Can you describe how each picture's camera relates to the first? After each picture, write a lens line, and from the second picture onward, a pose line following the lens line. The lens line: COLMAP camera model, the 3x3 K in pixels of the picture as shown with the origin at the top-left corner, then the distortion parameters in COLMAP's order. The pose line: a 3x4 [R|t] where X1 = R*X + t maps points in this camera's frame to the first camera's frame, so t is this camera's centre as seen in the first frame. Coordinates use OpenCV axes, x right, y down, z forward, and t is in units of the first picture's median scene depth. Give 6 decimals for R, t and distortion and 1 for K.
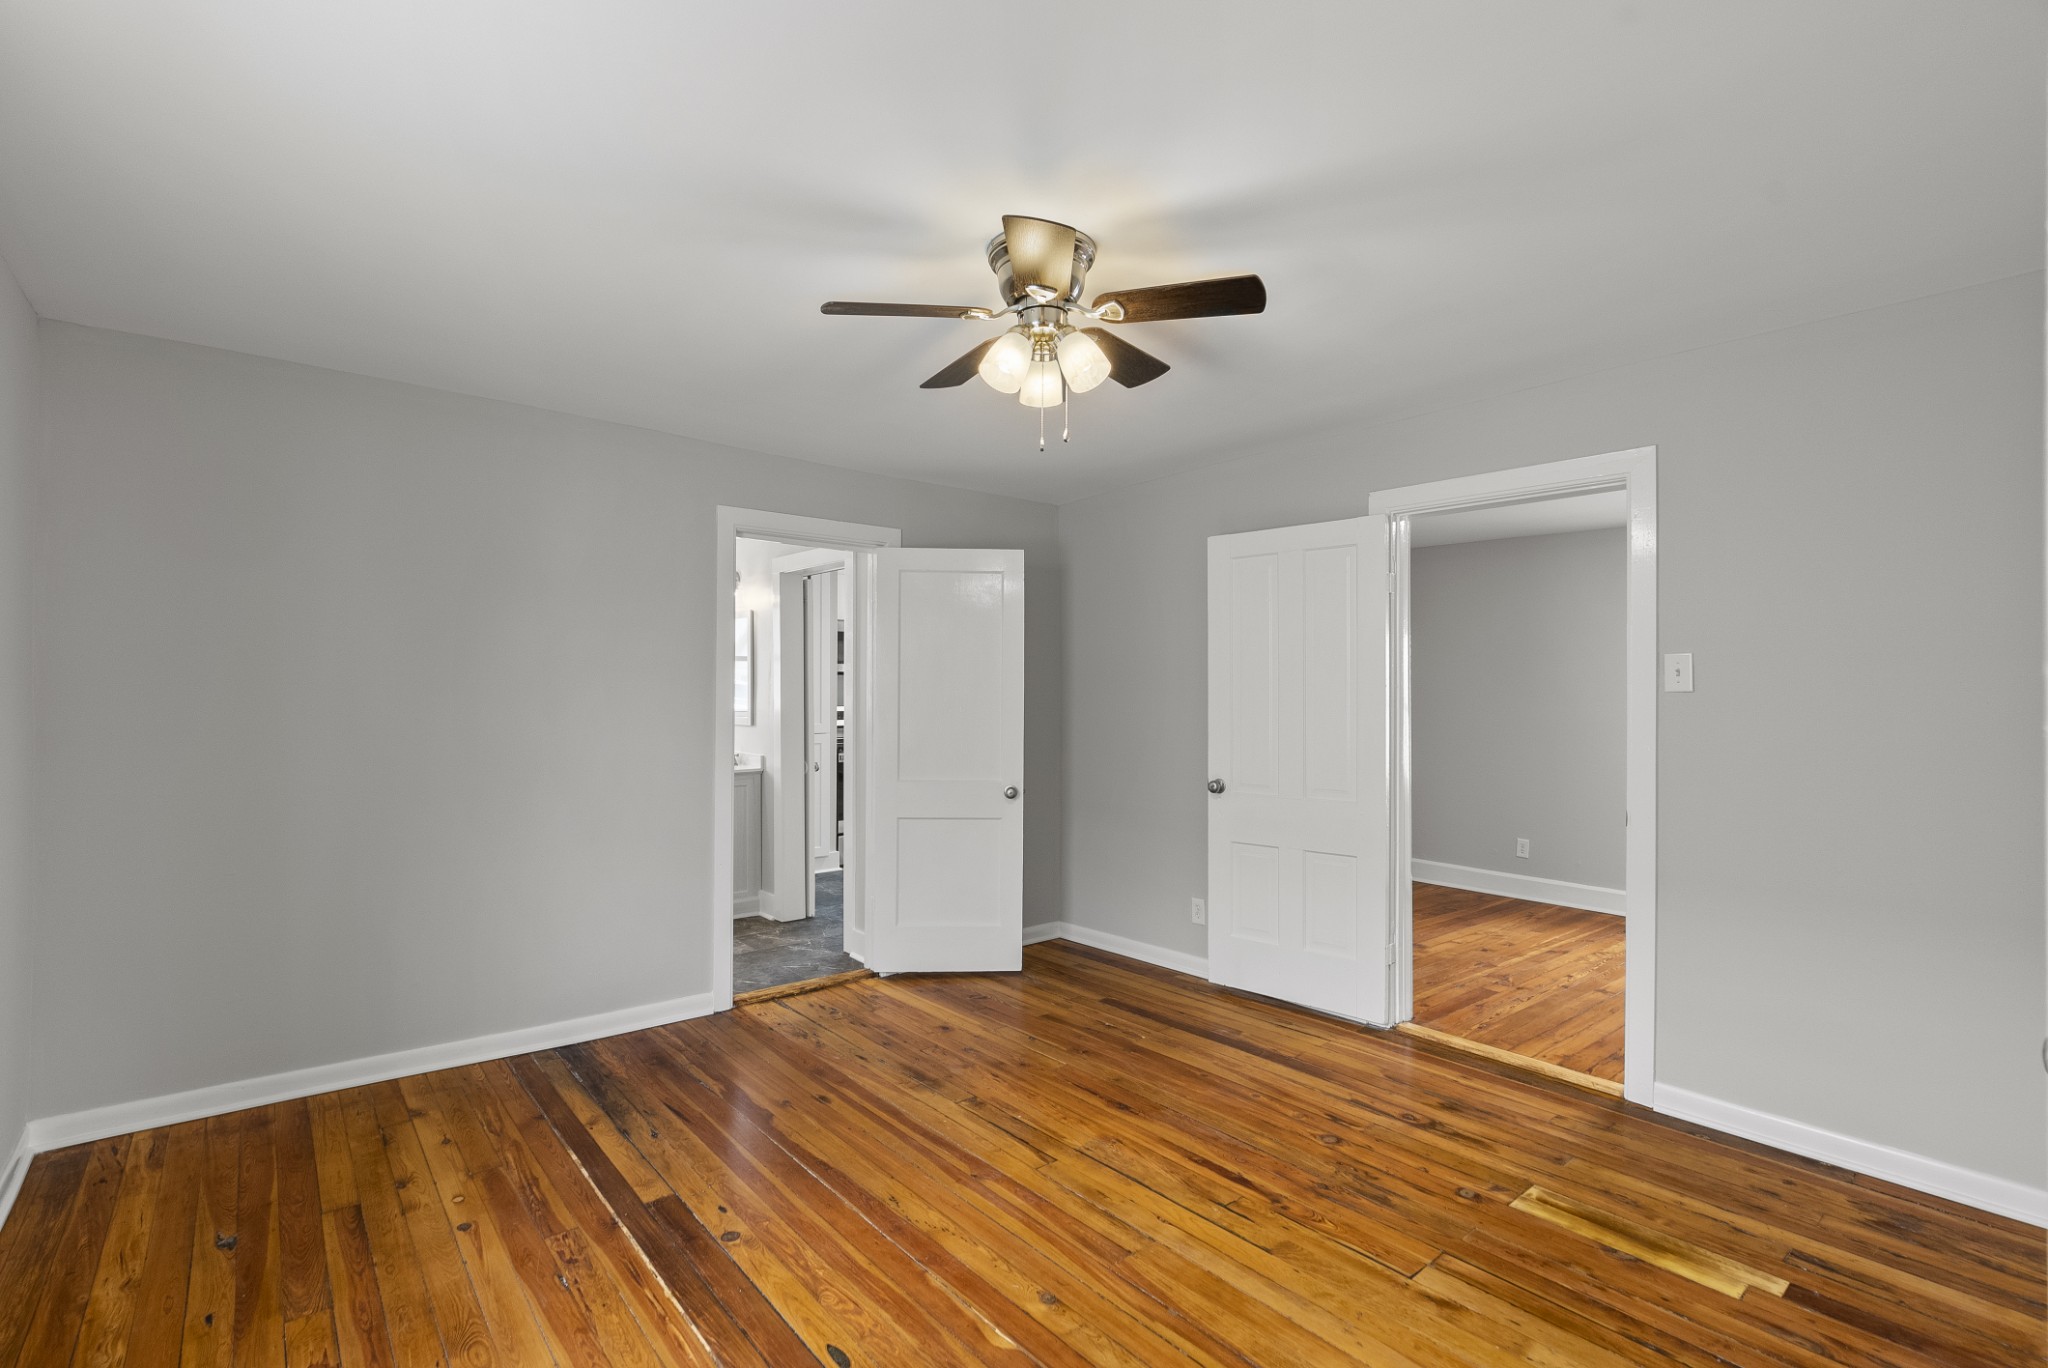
lens RADIAL K [[941.6, 0, 1034.9], [0, 941.6, 689.7], [0, 0, 1]] dist [-0.000922, 0.000219]
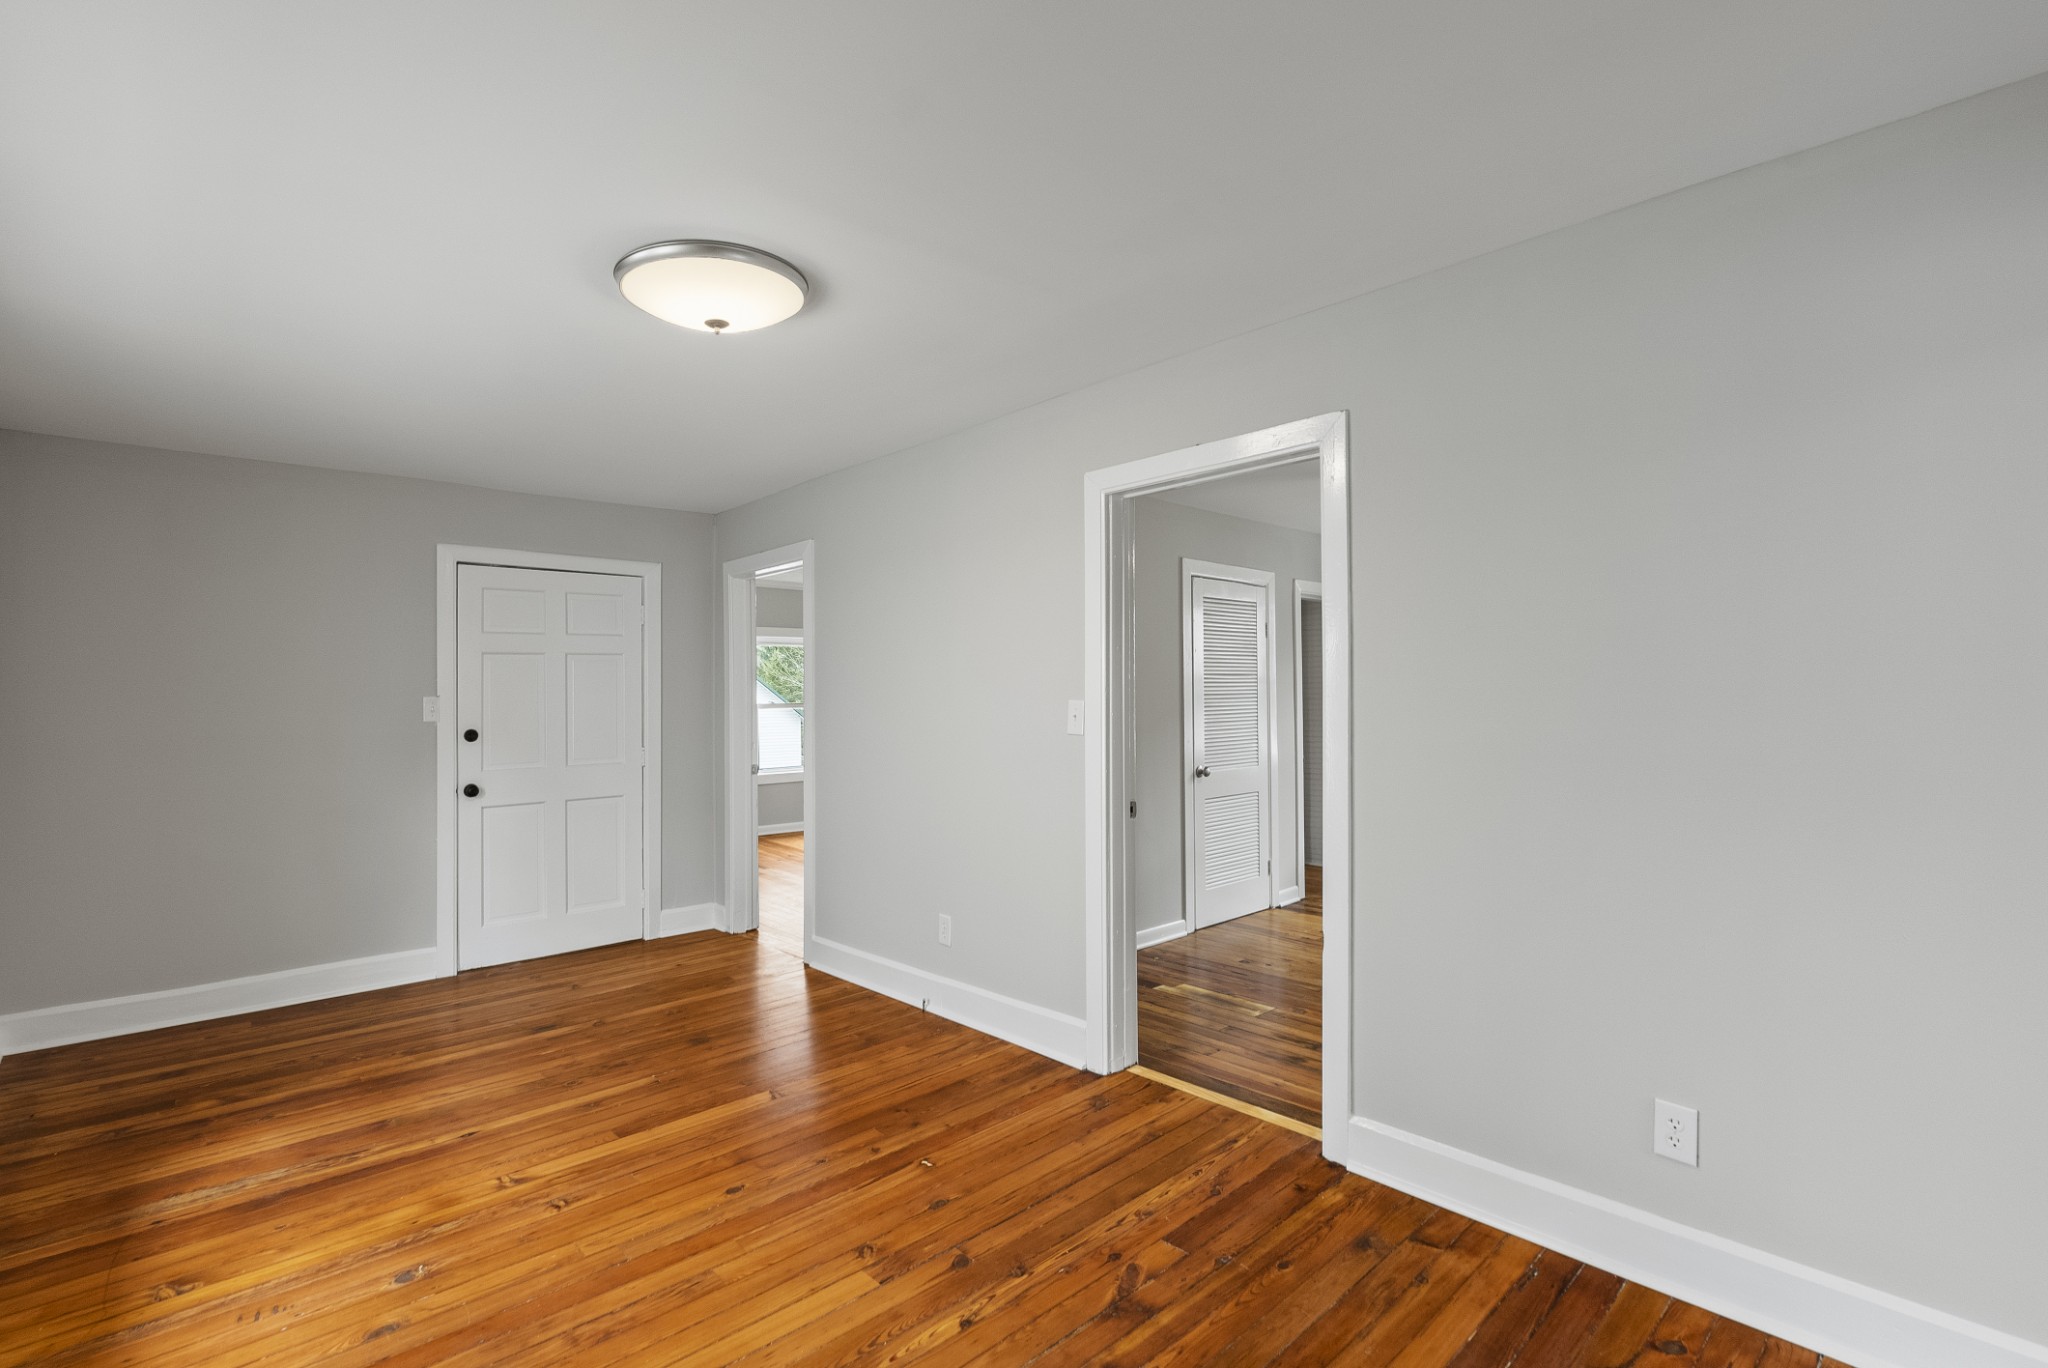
lens RADIAL K [[941.6, 0, 1034.9], [0, 941.6, 689.7], [0, 0, 1]] dist [-0.000922, 0.000219]
pose [[-0.998520, 0.007055, -0.053926, 0.913965], [0.007758, 0.999887, -0.012850, 0.012794], [0.053829, -0.013250, -0.998462, 2.378688]]
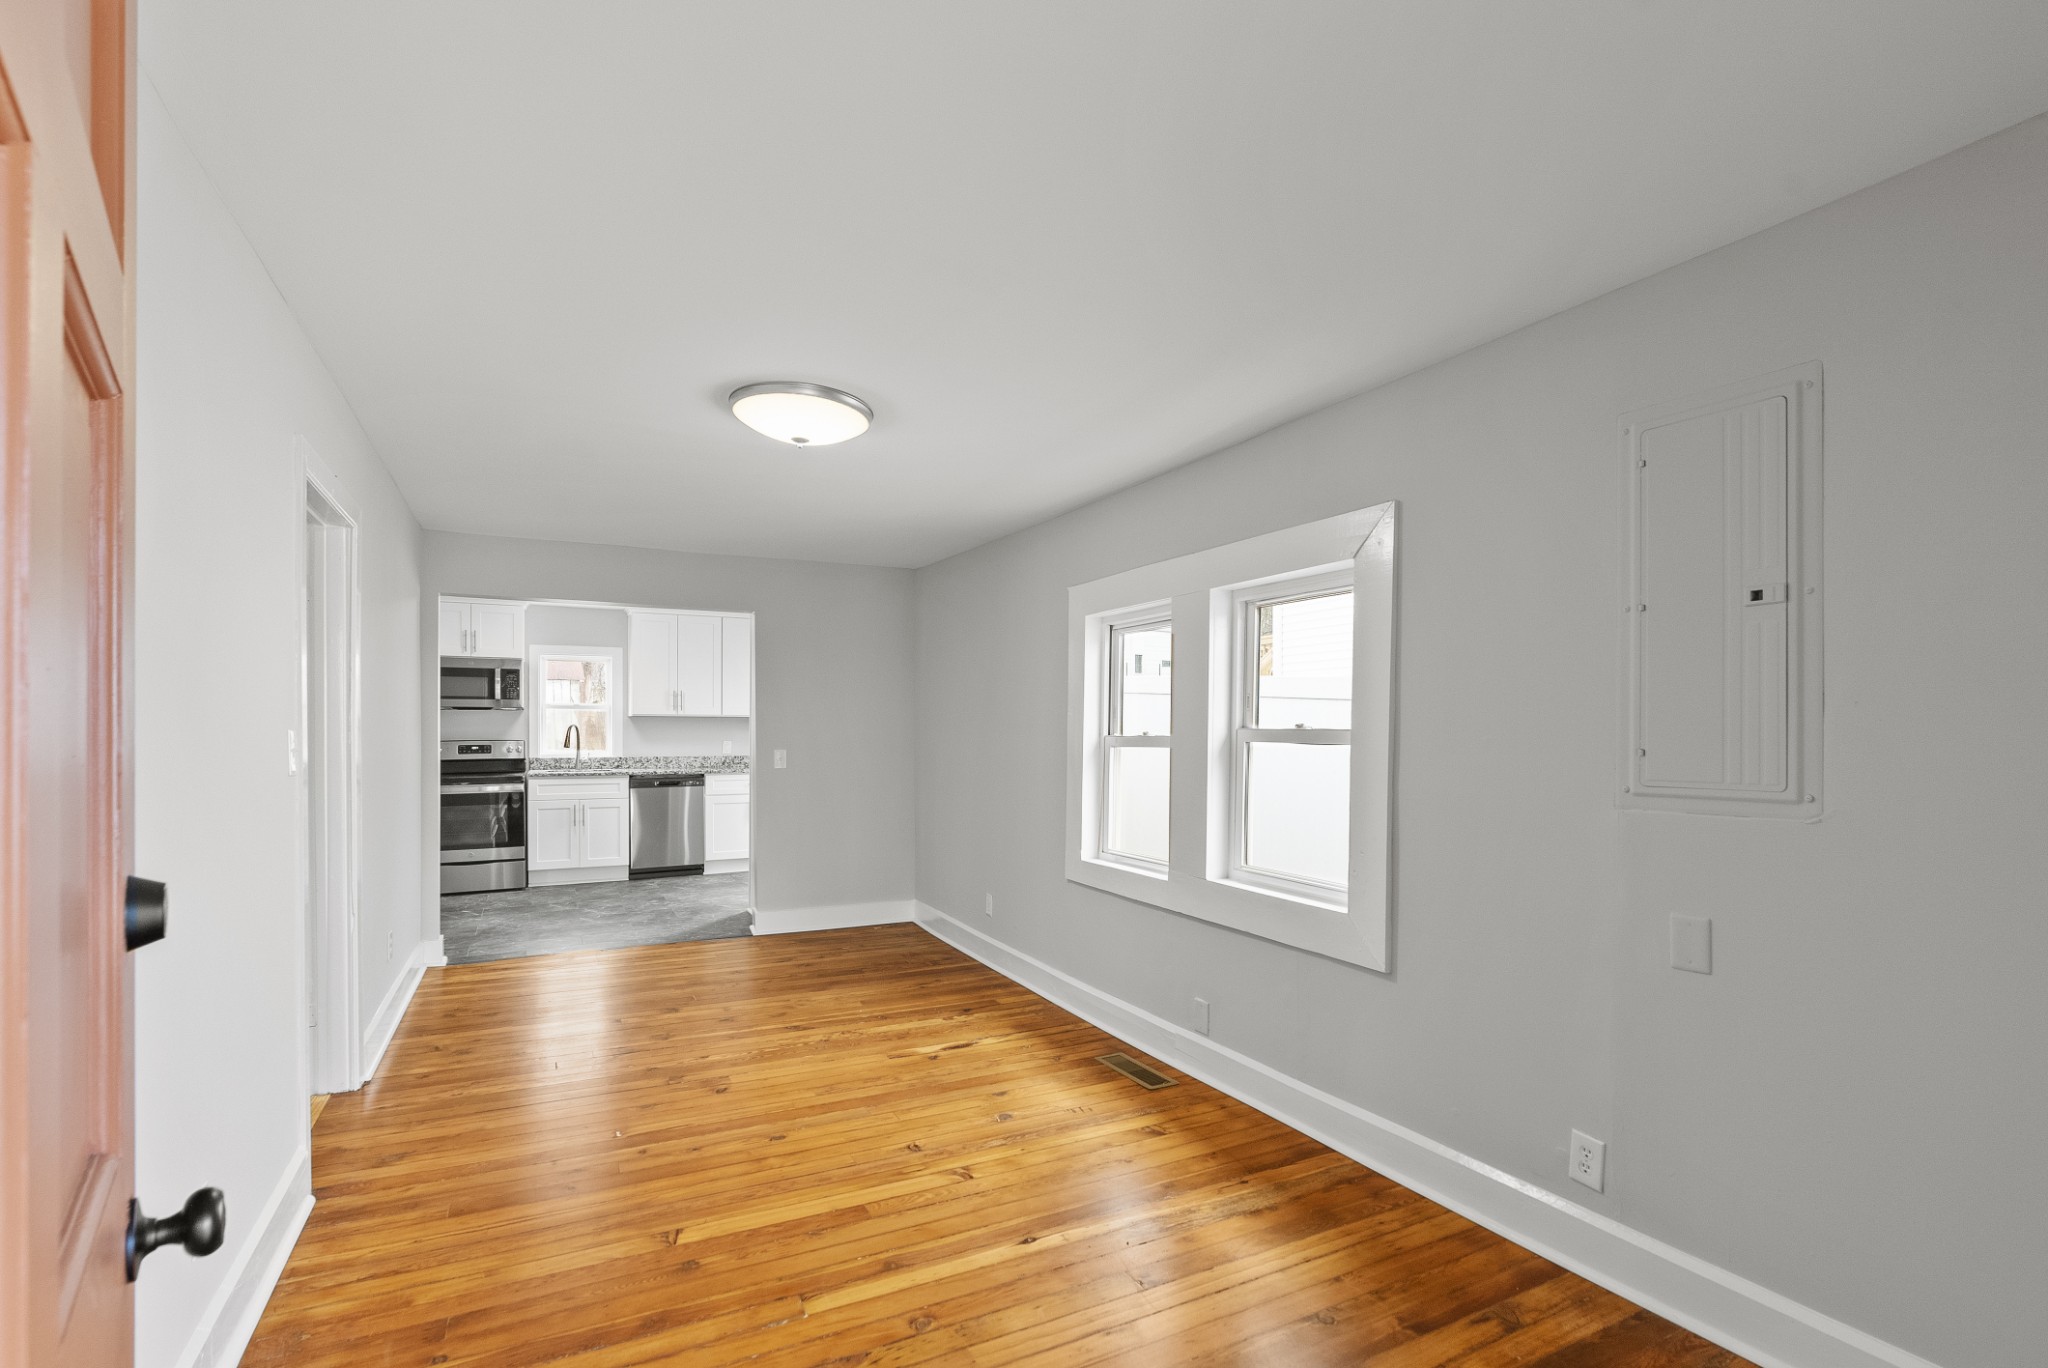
lens RADIAL K [[938.8, 0, 1028.5], [0, 938.8, 733.8], [0, 0, 1]] dist [-0.001921, -0.000322]
pose [[0.974453, -0.000466, -0.224591, 1.705726], [0.002358, 0.999964, 0.008154, 0.012233], [0.224579, -0.008476, 0.974419, 0.401099]]
